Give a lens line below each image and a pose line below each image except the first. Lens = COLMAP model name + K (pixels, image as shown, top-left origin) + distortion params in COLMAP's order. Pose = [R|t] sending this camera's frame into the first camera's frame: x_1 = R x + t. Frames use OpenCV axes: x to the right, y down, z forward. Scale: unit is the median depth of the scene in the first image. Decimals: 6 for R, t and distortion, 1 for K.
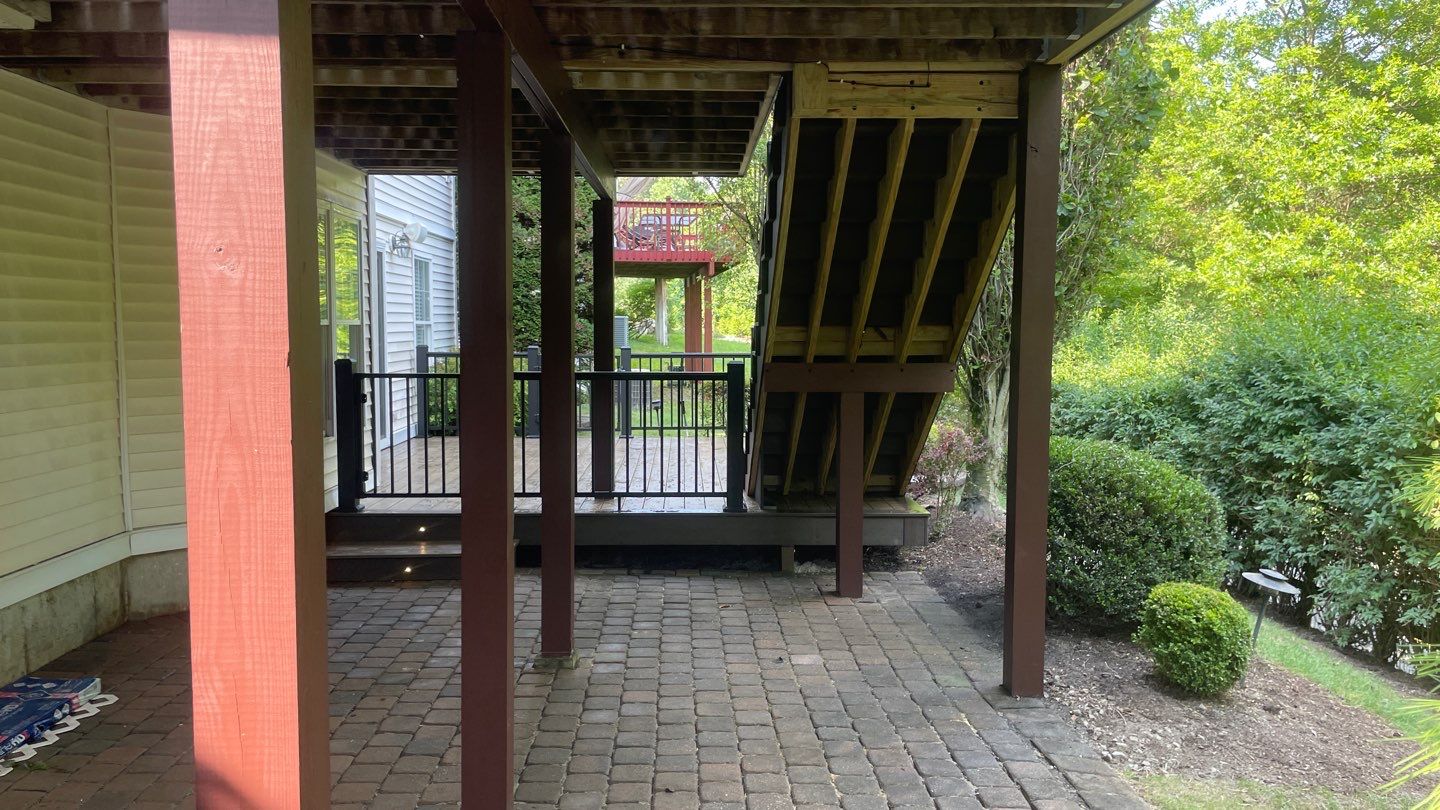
lens RADIAL K [[1109.4, 0, 721.0], [0, 1109.4, 406.0], [0, 0, 1]] dist [0.094844, -0.129254]
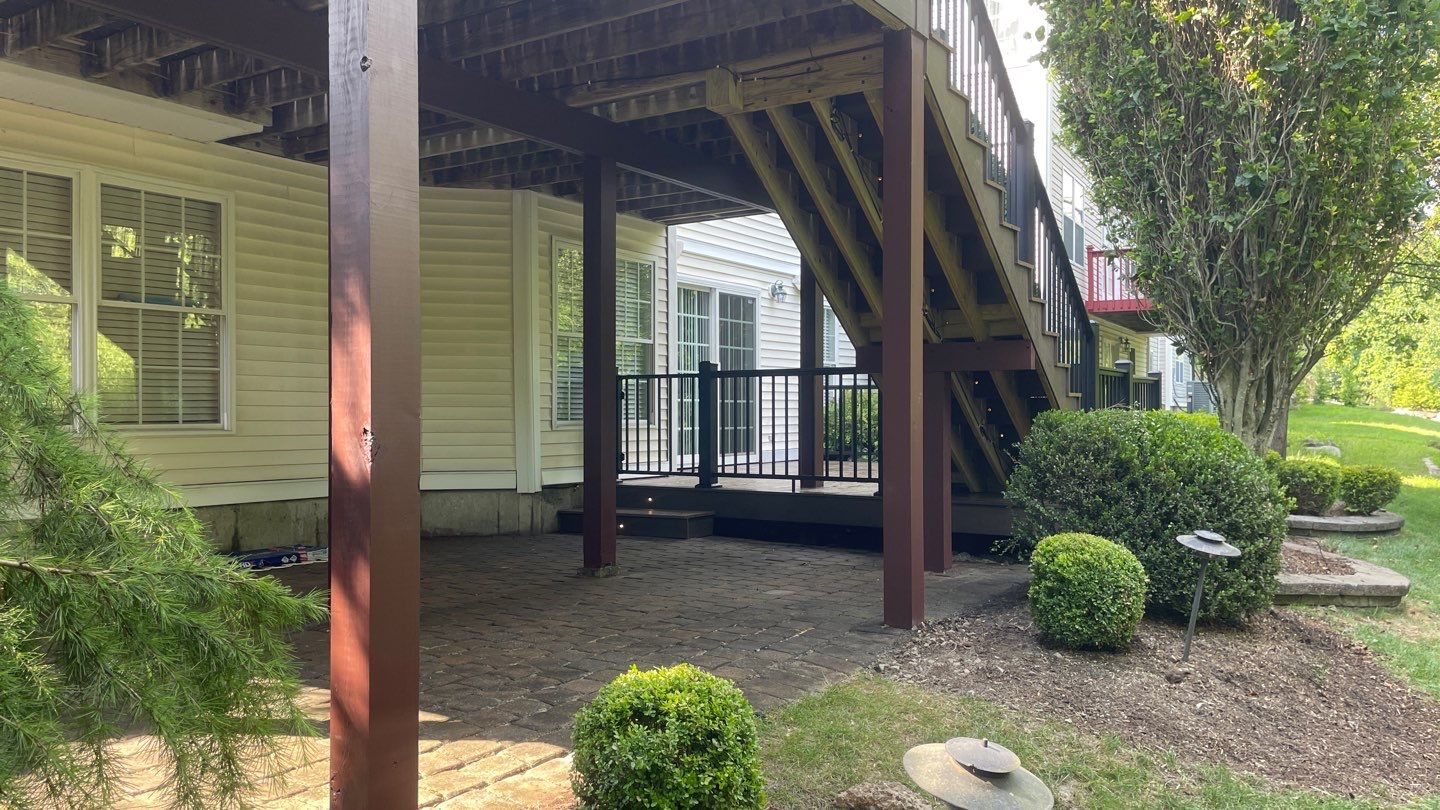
lens RADIAL K [[1109.4, 0, 724.3], [0, 1109.4, 407.1], [0, 0, 1]] dist [0.094844, -0.129254]
pose [[0.820782, -0.010249, -0.571150, 0.683058], [-0.036284, 0.996885, -0.070031, 0.124315], [0.570088, 0.078204, 0.817853, 0.044691]]
